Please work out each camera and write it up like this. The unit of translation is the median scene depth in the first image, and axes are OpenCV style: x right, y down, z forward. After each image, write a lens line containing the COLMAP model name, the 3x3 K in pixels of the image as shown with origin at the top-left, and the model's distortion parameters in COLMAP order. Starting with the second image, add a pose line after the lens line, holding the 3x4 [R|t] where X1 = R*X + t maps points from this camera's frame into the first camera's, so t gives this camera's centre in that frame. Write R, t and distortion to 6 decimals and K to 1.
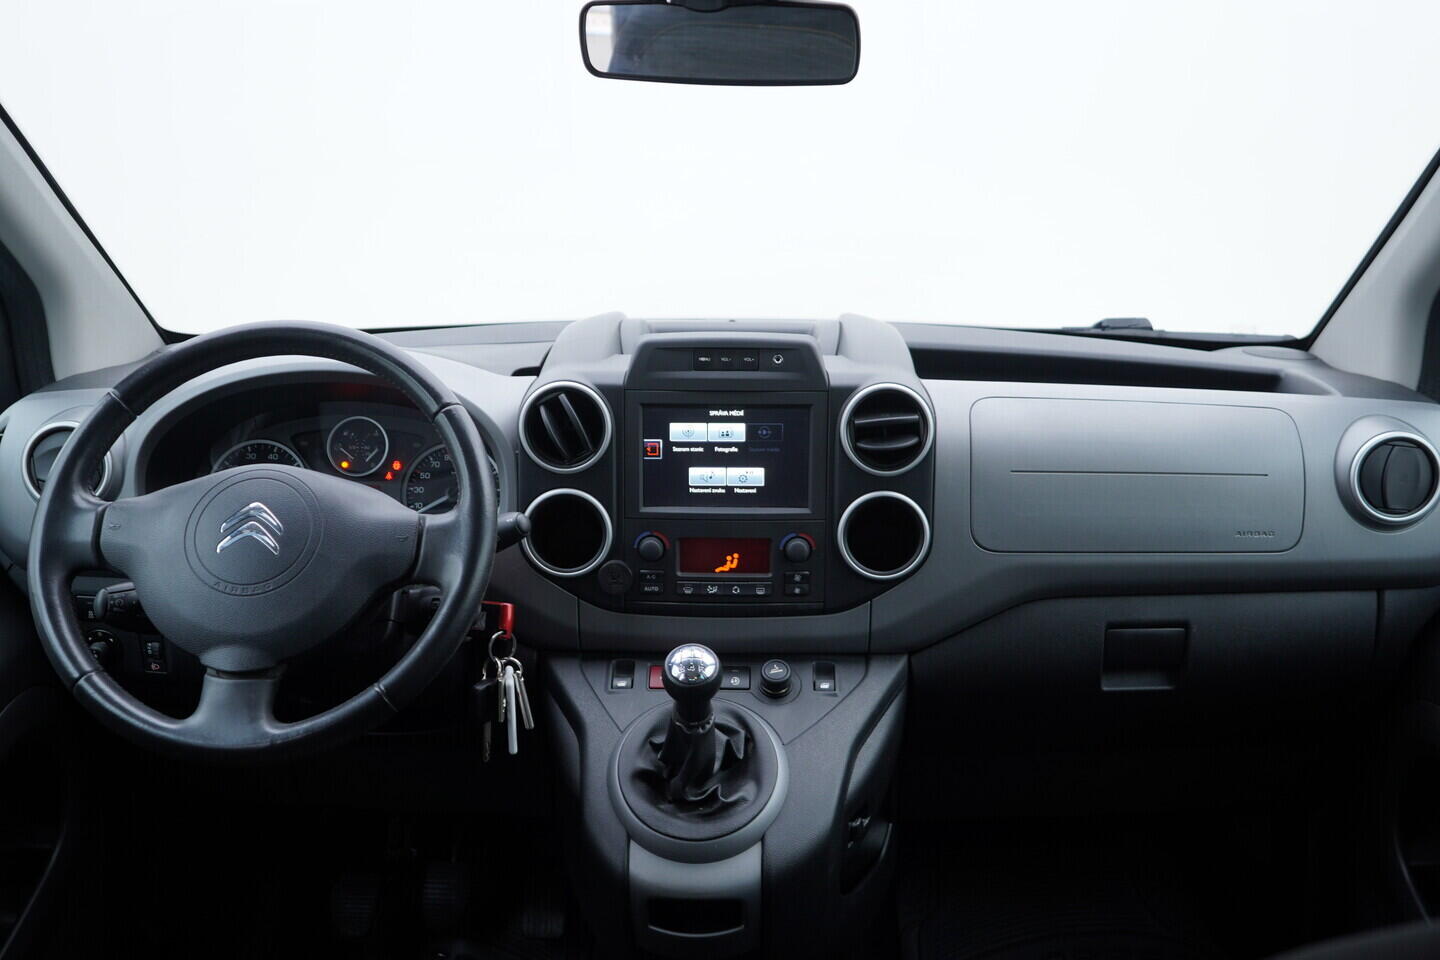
lens RADIAL K [[1479.6, 0, 716.2], [0, 1479.6, 476.2], [0, 0, 1]] dist [-0.010432, 0.000000]
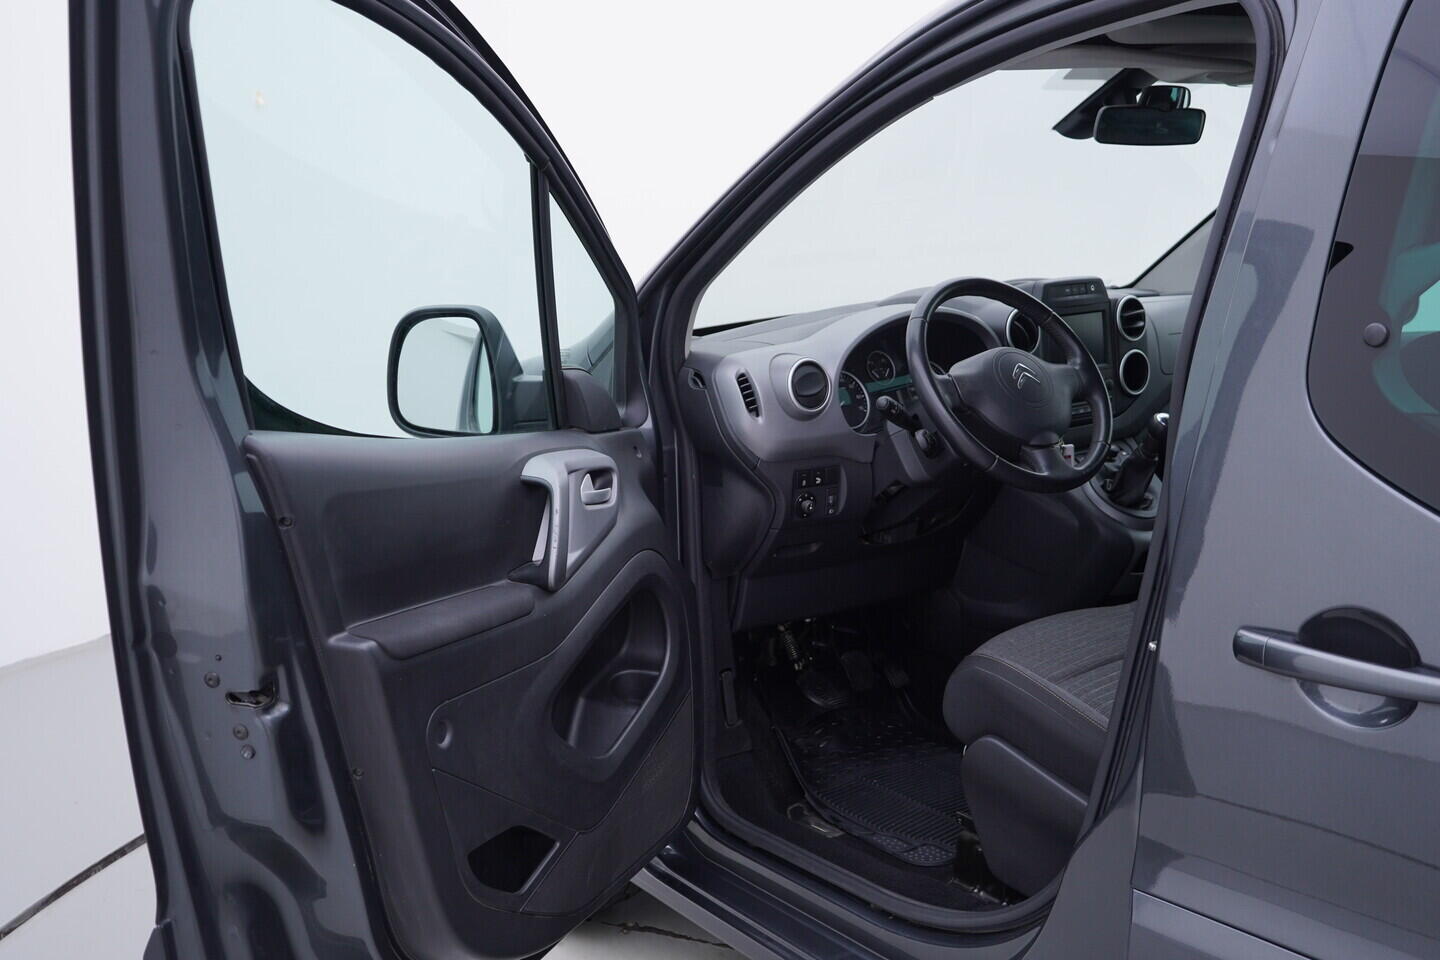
lens RADIAL K [[1479.6, 0, 722.5], [0, 1479.6, 488.5], [0, 0, 1]] dist [-0.010432, 0.000000]
pose [[0.786771, -0.152007, 0.598235, -1.527255], [0.200039, 0.979686, -0.014151, 0.109972], [-0.583931, 0.130804, 0.801196, -0.248457]]
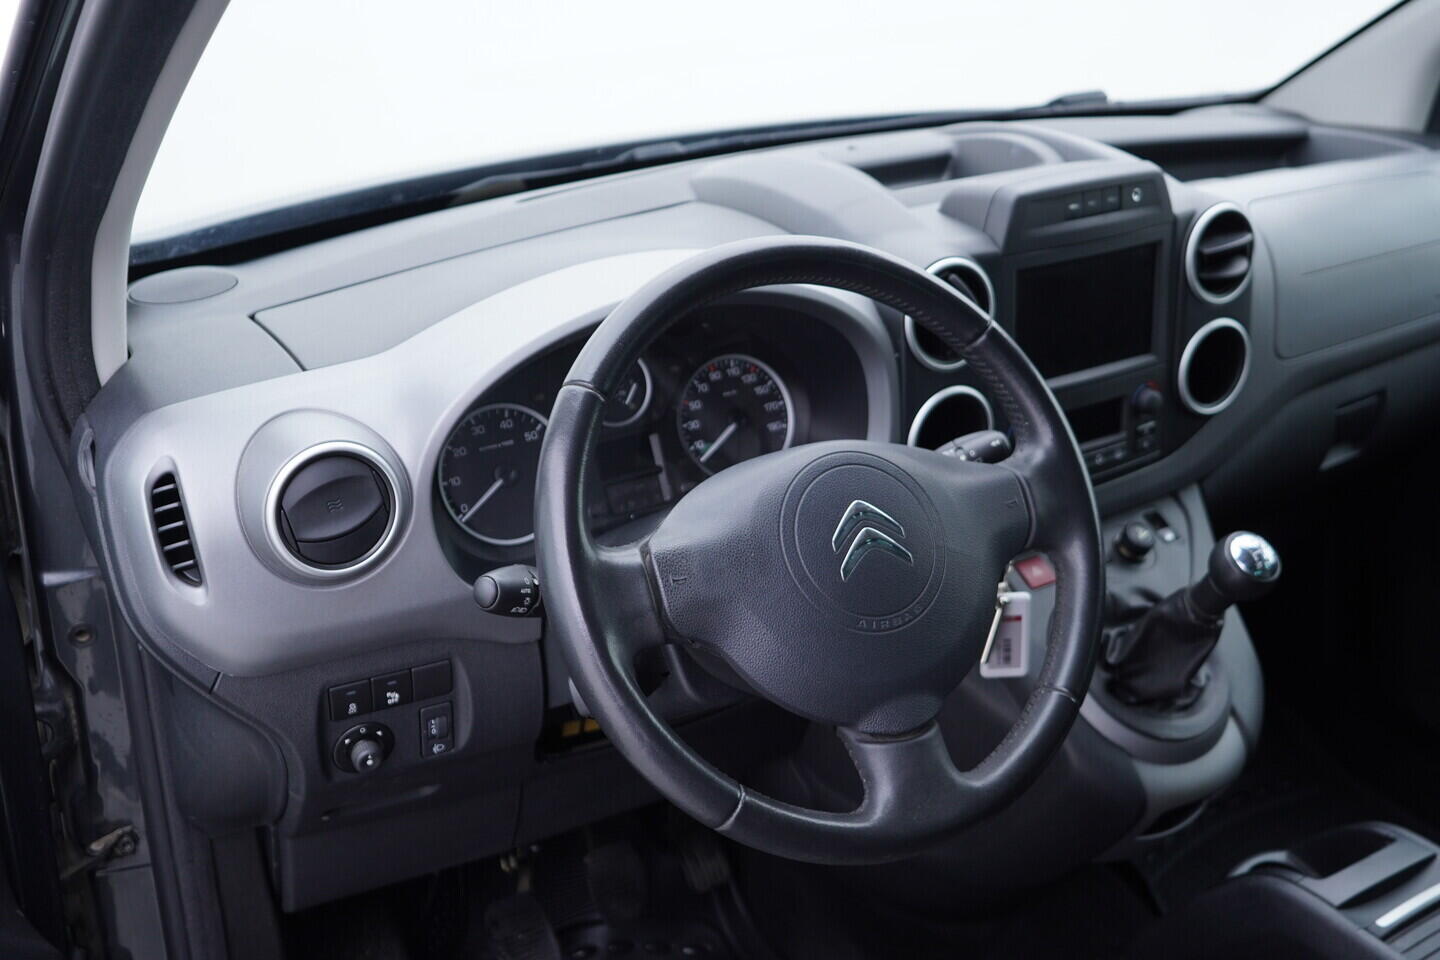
lens RADIAL K [[1479.6, 0, 722.2], [0, 1479.6, 479.2], [0, 0, 1]] dist [-0.010432, 0.000000]
pose [[0.844852, -0.235970, 0.480148, -0.611106], [0.152610, 0.966482, 0.206452, -0.130791], [-0.512771, -0.101146, 0.852546, 0.353010]]
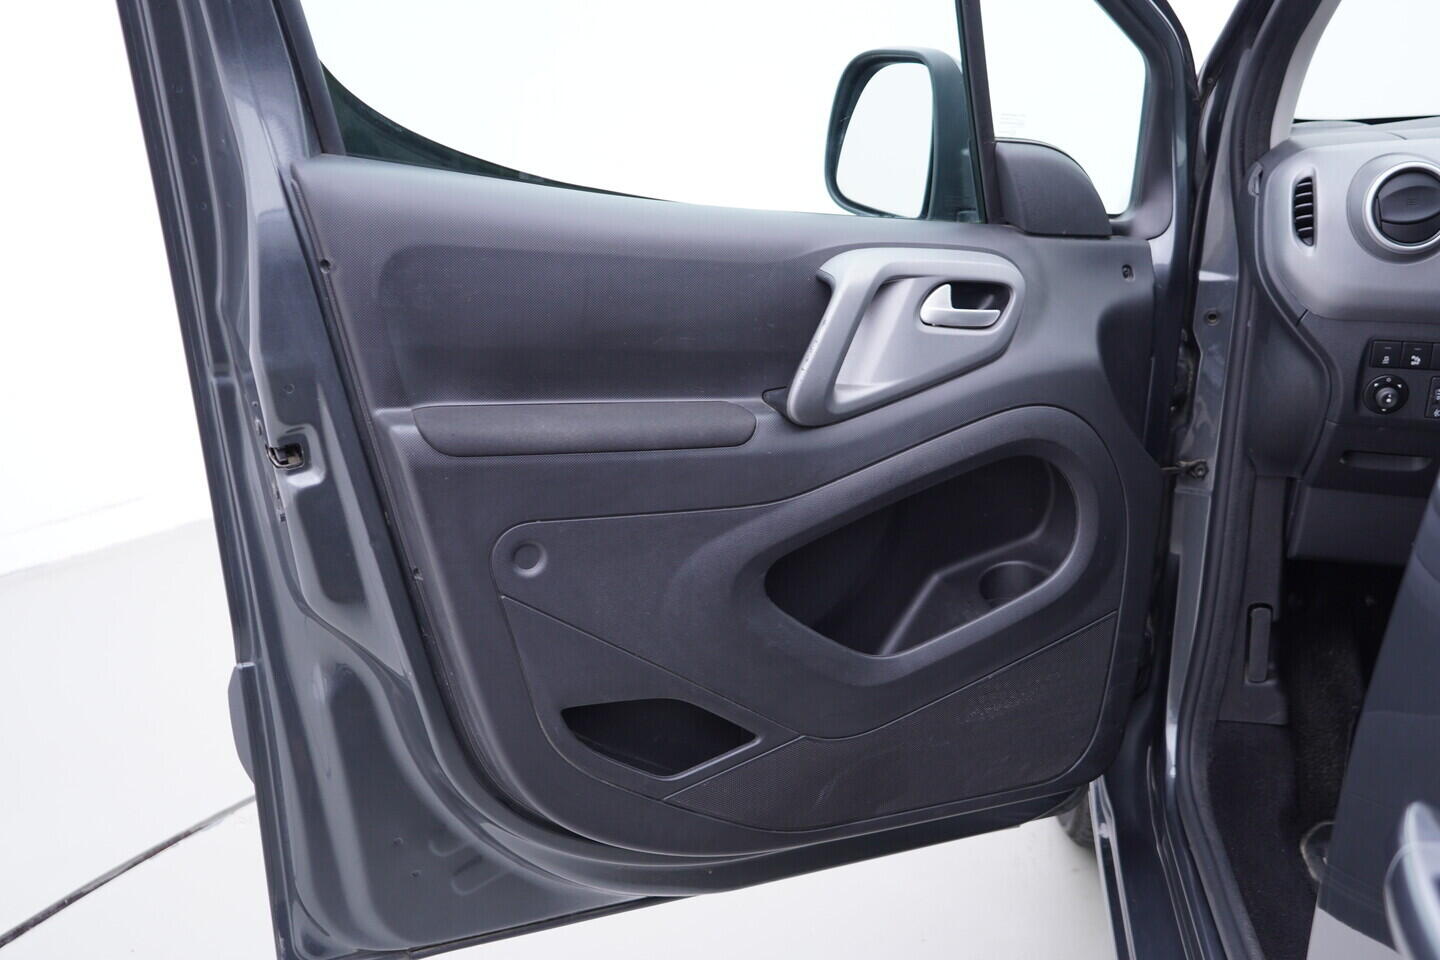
lens RADIAL K [[1479.6, 0, 713.4], [0, 1479.6, 484.3], [0, 0, 1]] dist [-0.010432, 0.000000]
pose [[0.990953, 0.016682, -0.133165, -0.786393], [-0.011216, 0.999067, 0.041694, 0.149739], [0.133737, -0.039824, 0.990216, -0.091527]]
